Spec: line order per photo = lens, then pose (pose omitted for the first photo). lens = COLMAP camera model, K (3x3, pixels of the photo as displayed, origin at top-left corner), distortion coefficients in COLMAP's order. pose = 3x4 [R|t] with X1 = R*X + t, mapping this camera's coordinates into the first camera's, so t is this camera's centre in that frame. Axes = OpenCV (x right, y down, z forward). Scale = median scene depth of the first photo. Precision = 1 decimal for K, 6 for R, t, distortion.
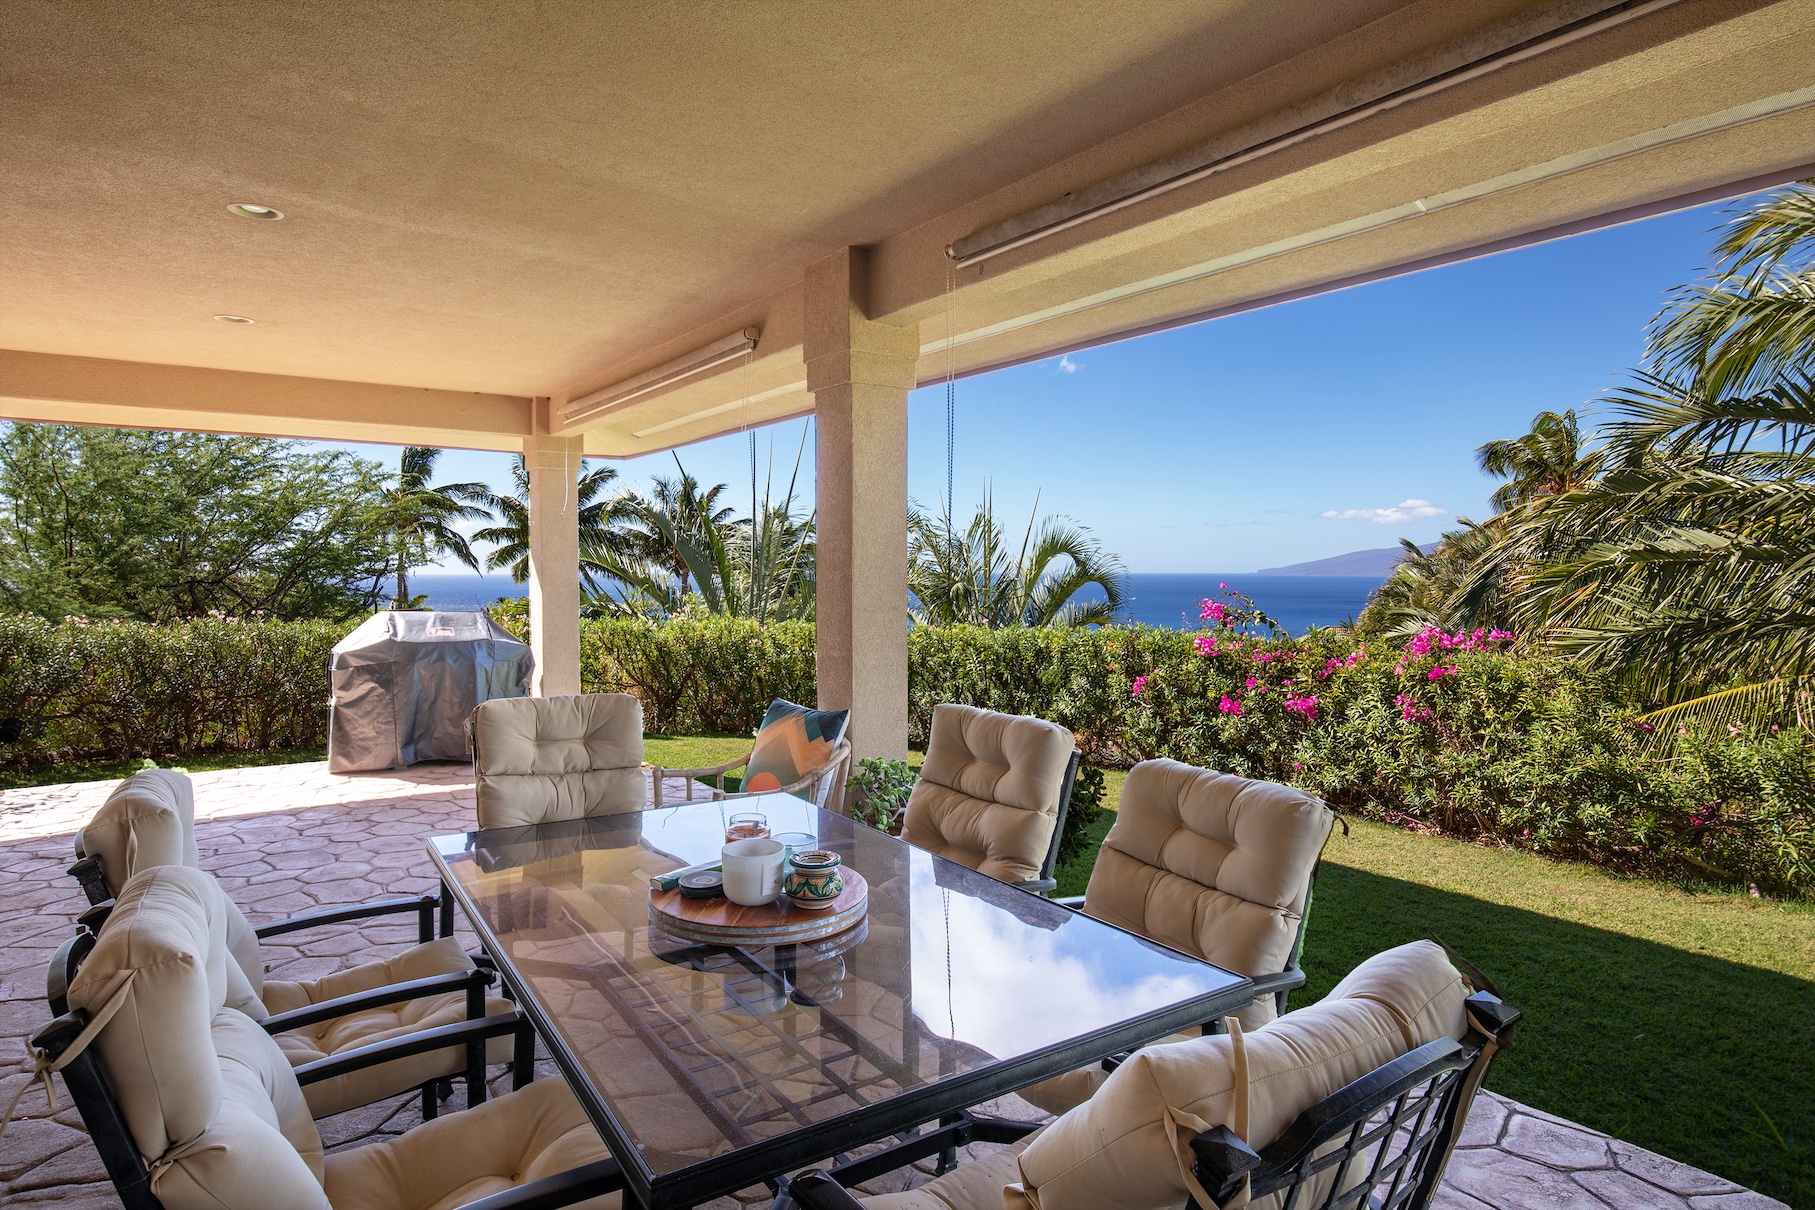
lens RADIAL K [[1053.0, 0, 907.5], [0, 1053.0, 605.0], [0, 0, 1]] dist [-0.002814, 0.000128]
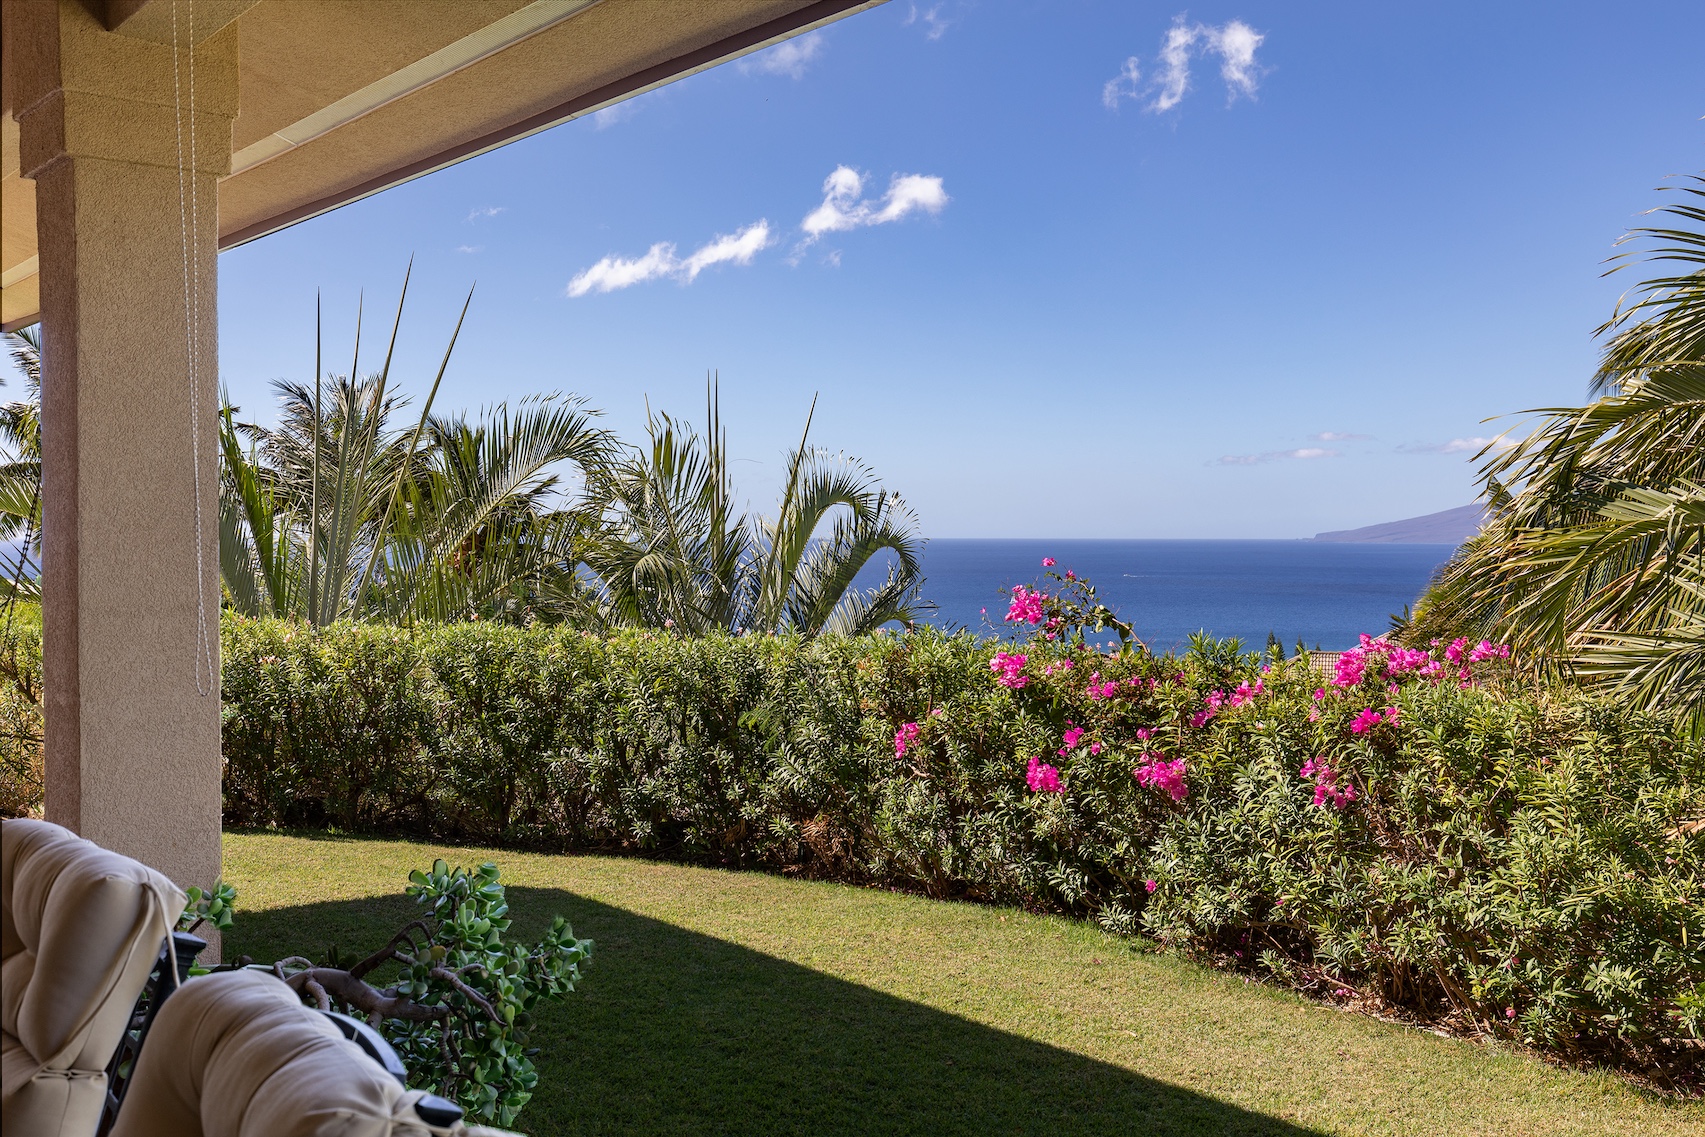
lens RADIAL K [[1707.0, 0, 852.5], [0, 1707.0, 568.5], [0, 0, 1]] dist [0.023081, -0.010384]
pose [[0.998354, 0.000456, 0.057355, 0.169429], [0.000229, 0.999929, -0.011931, -0.003986], [-0.057356, 0.011925, 0.998283, 0.108542]]
